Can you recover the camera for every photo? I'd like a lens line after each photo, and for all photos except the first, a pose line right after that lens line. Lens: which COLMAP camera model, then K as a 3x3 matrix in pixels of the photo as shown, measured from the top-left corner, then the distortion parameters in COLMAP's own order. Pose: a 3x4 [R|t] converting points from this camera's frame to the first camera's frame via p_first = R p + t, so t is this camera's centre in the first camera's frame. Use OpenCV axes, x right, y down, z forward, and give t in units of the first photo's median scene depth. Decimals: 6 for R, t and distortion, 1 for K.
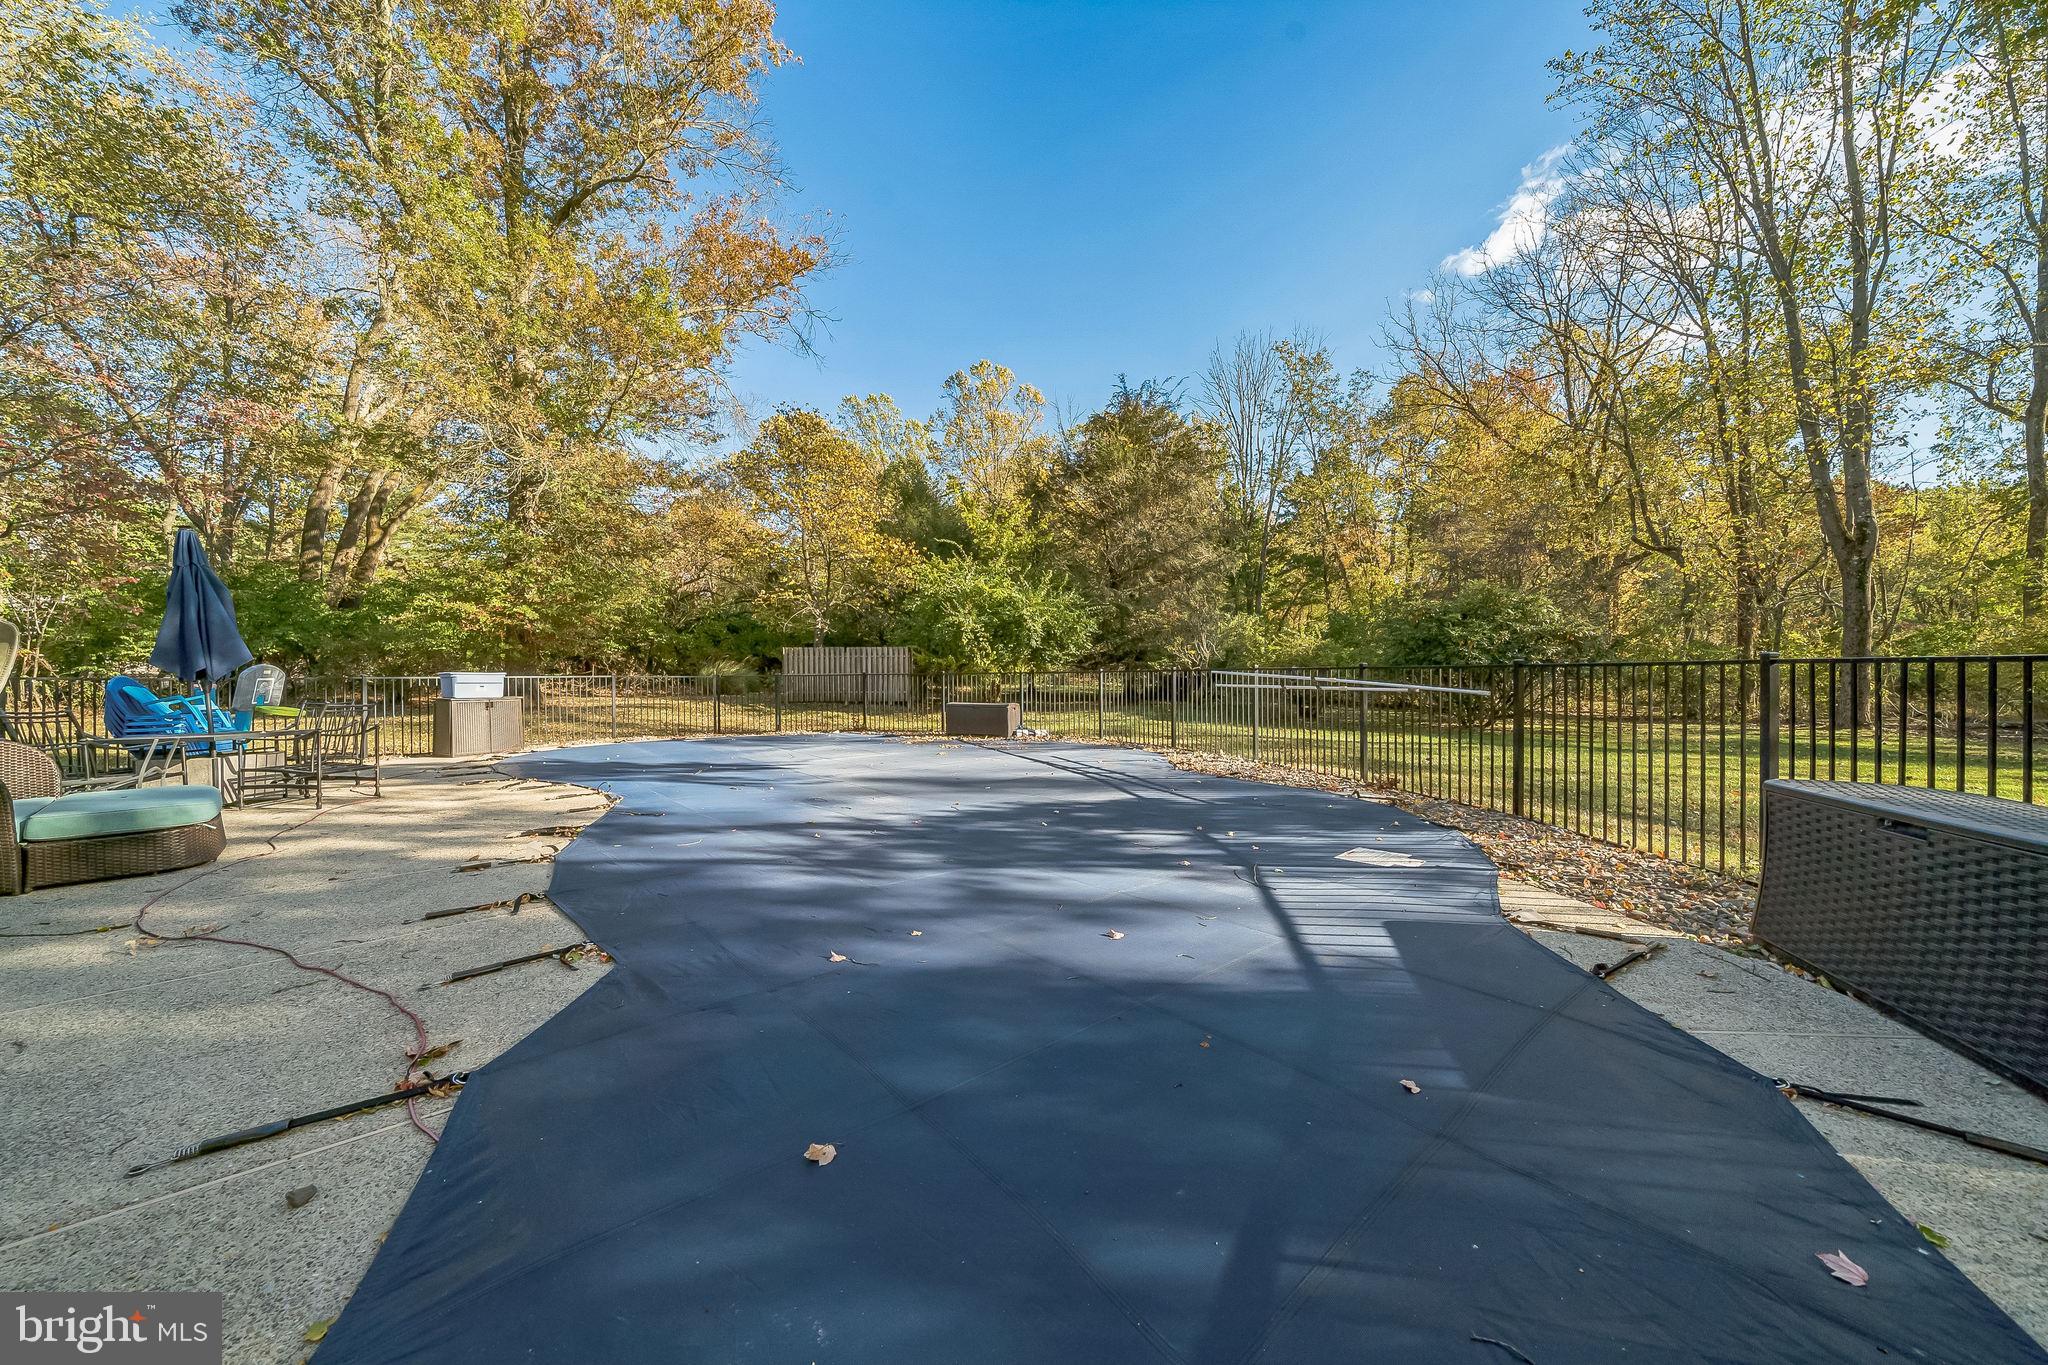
lens RADIAL K [[706.8, 0, 1024.0], [0, 706.8, 682.5], [0, 0, 1]] dist [-0.000196, -0.000021]
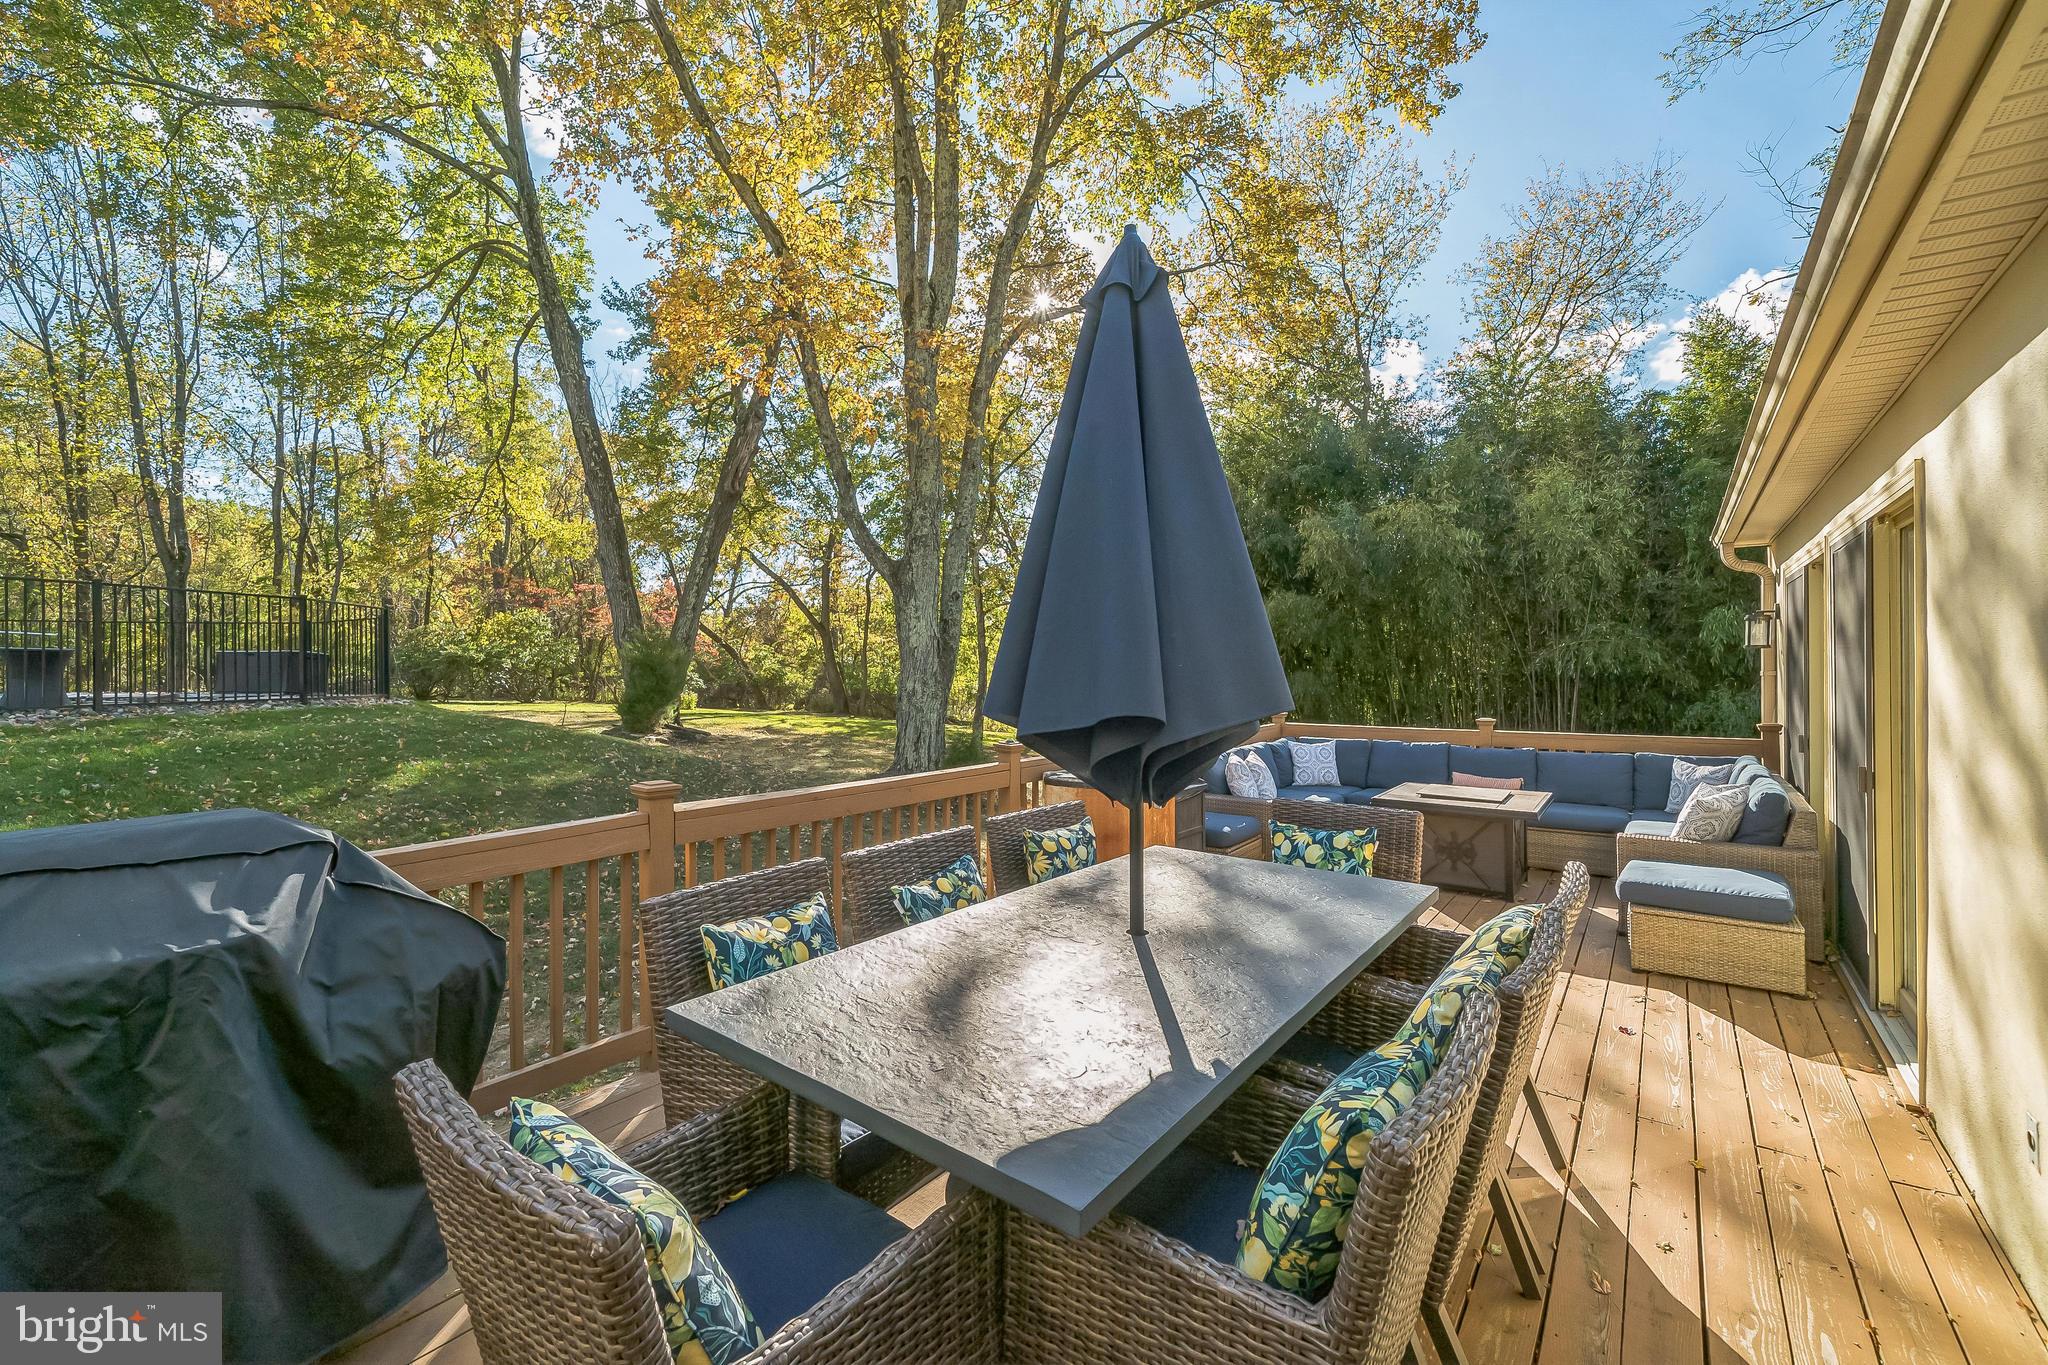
lens RADIAL K [[816.4, 0, 1023.6], [0, 816.4, 647.9], [0, 0, 1]] dist [-0.000430, -0.000045]
pose [[-0.111620, 0.001481, 0.993750, -0.752665], [-0.011076, 0.999935, -0.002735, -0.002443], [-0.993689, -0.011312, -0.111596, -0.606852]]
